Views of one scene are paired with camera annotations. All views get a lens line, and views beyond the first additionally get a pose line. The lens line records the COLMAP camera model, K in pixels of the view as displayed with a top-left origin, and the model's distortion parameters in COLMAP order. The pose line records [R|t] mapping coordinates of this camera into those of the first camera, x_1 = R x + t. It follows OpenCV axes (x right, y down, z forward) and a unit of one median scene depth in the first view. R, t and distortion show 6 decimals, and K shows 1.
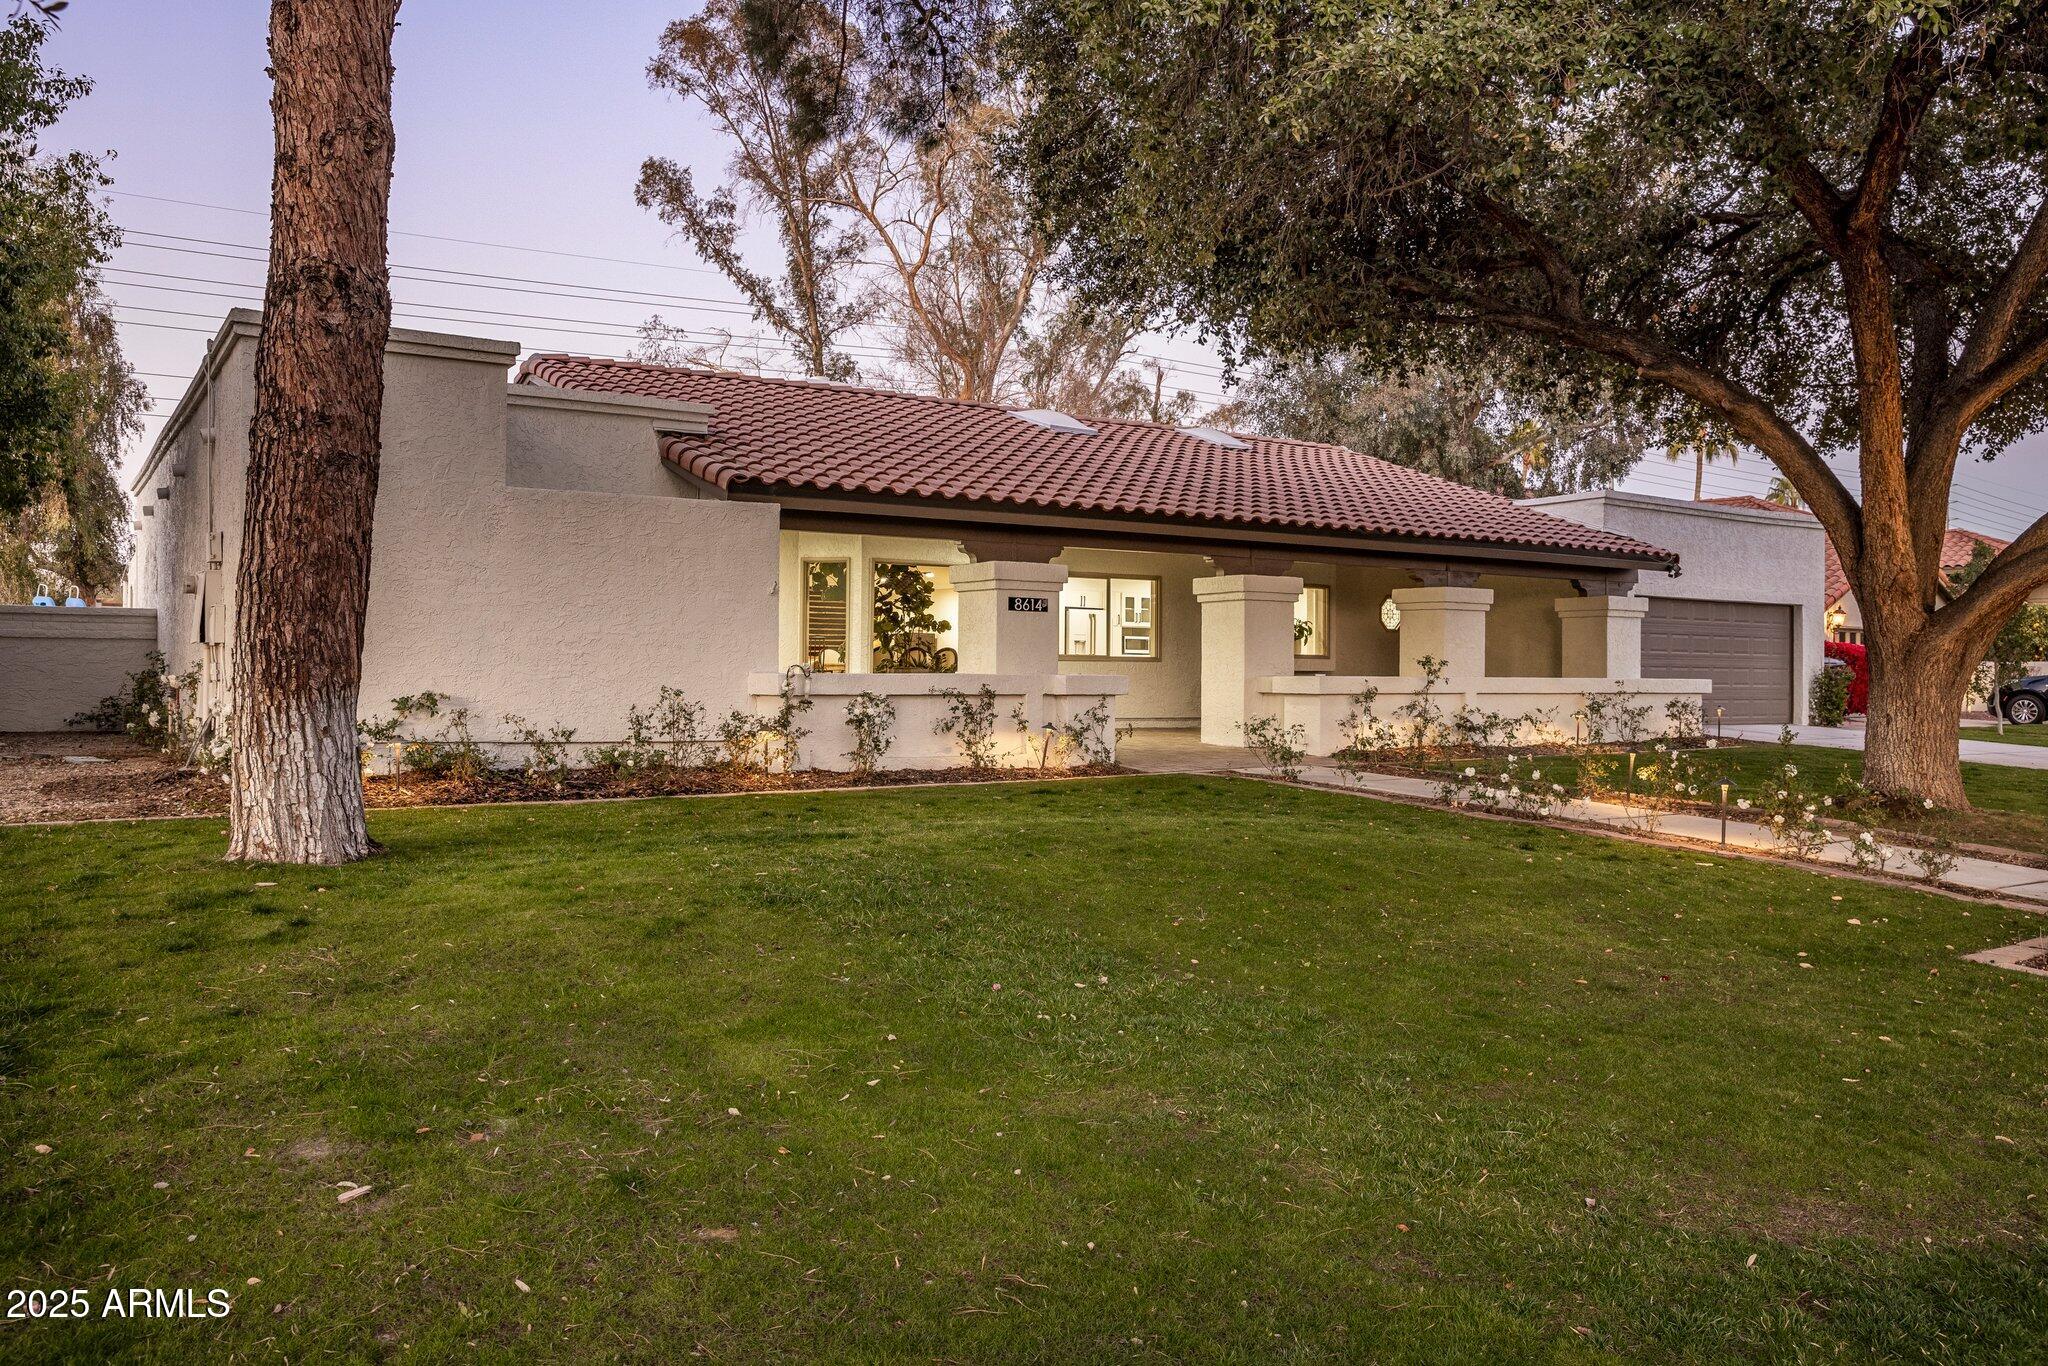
lens RADIAL K [[1625.3, 0, 1024.0], [0, 1625.3, 683.0], [0, 0, 1]] dist [-0.060614, 0.091634]
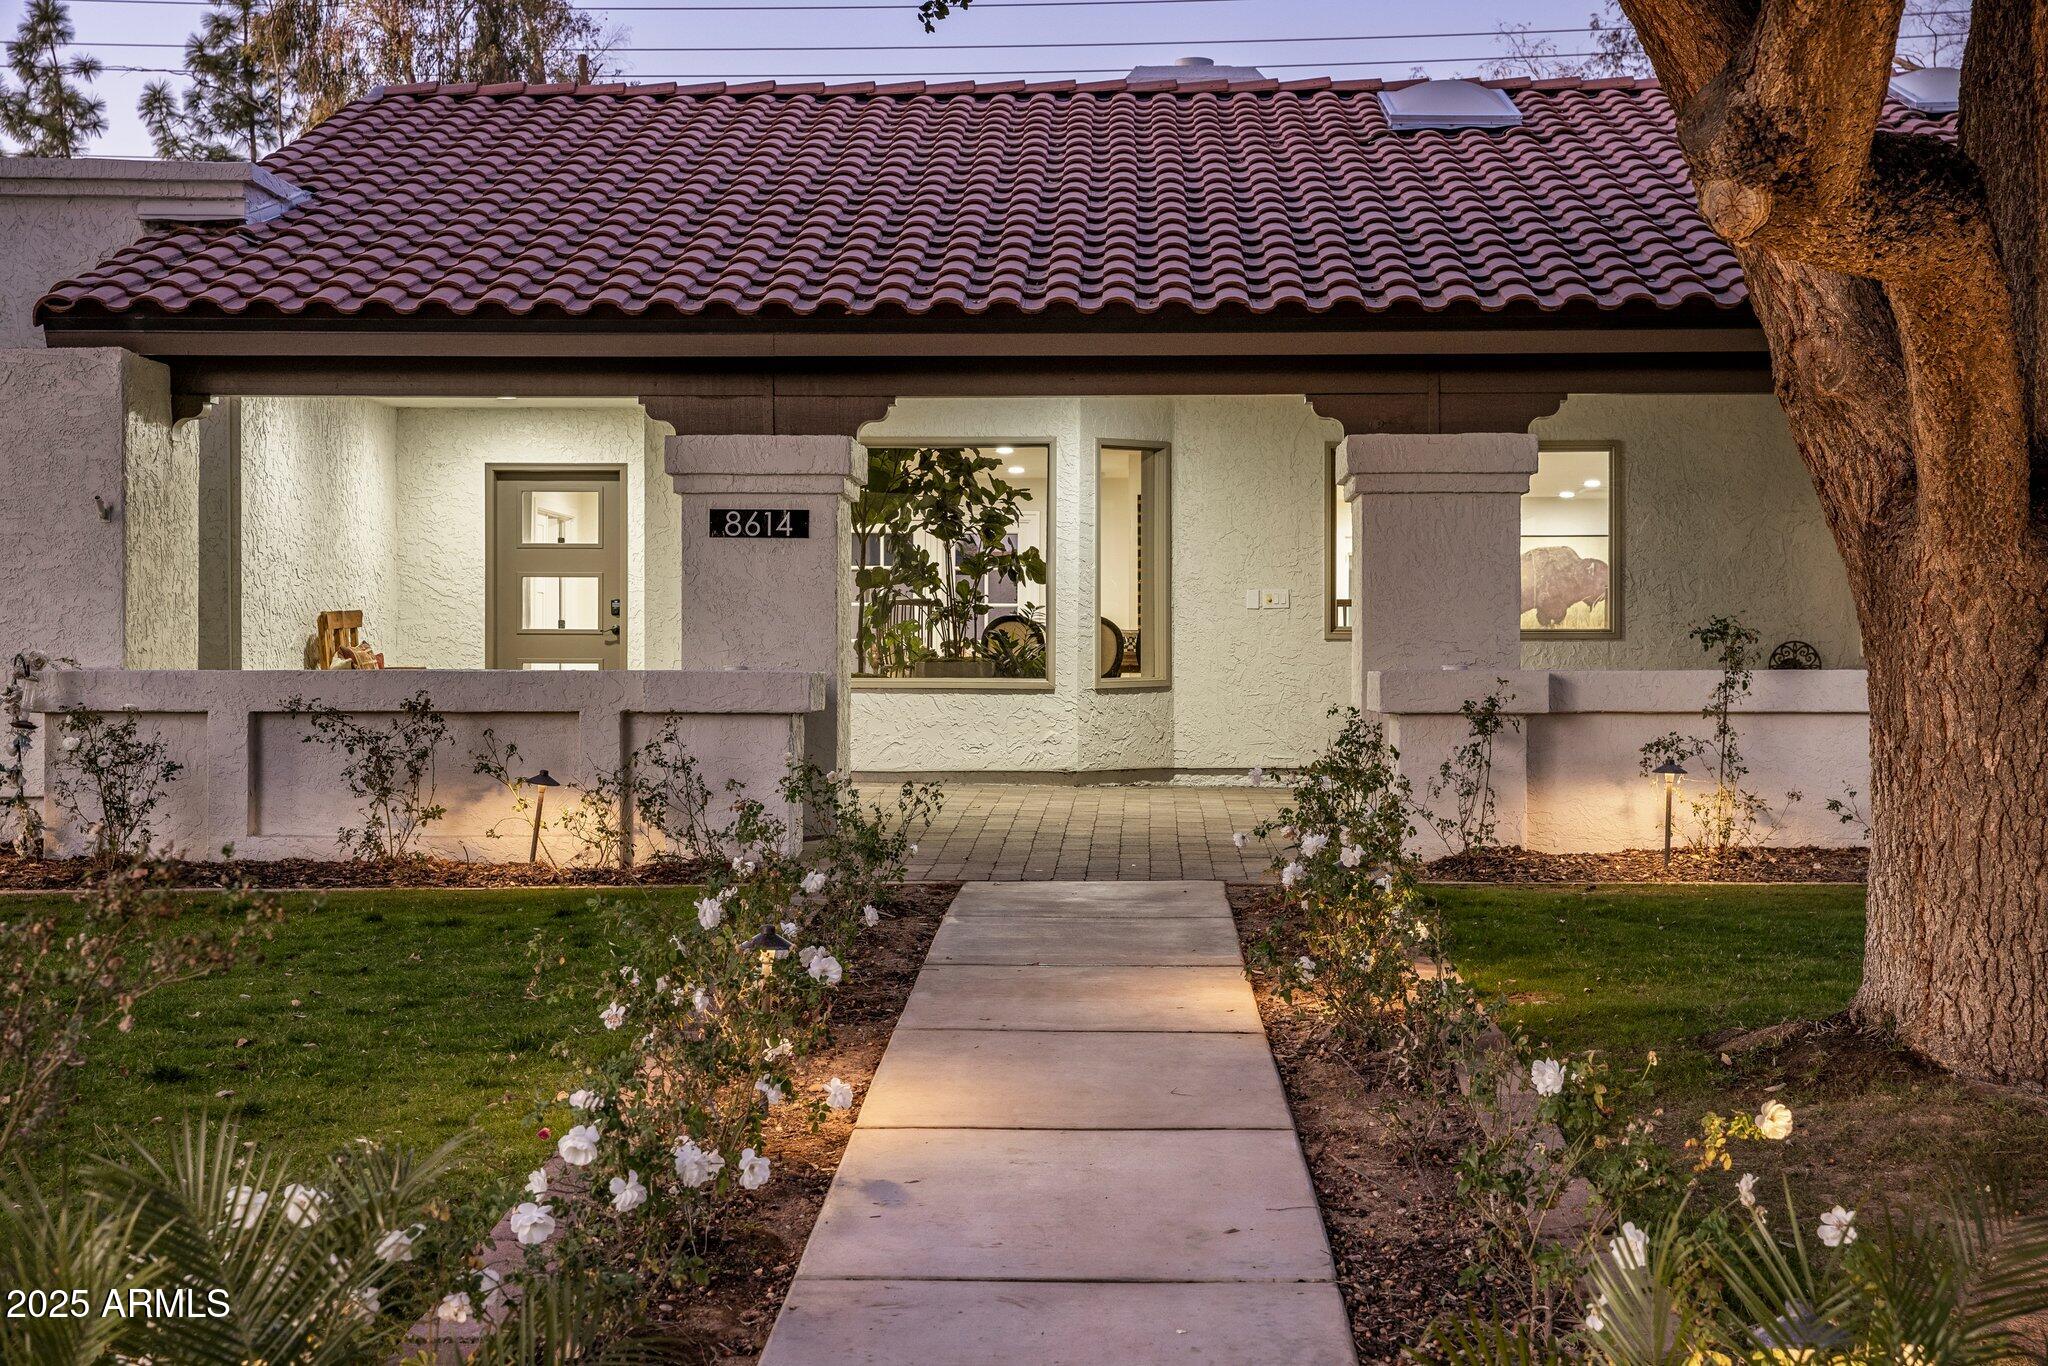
lens RADIAL K [[3161.4, 0, 1024.0], [0, 3161.4, 683.0], [0, 0, 1]] dist [0.178782, 0.009923]
pose [[0.820328, -0.008515, -0.571830, 0.580338], [0.006617, 0.999964, -0.005398, 0.004149], [0.571855, 0.000645, 0.820354, 0.270669]]
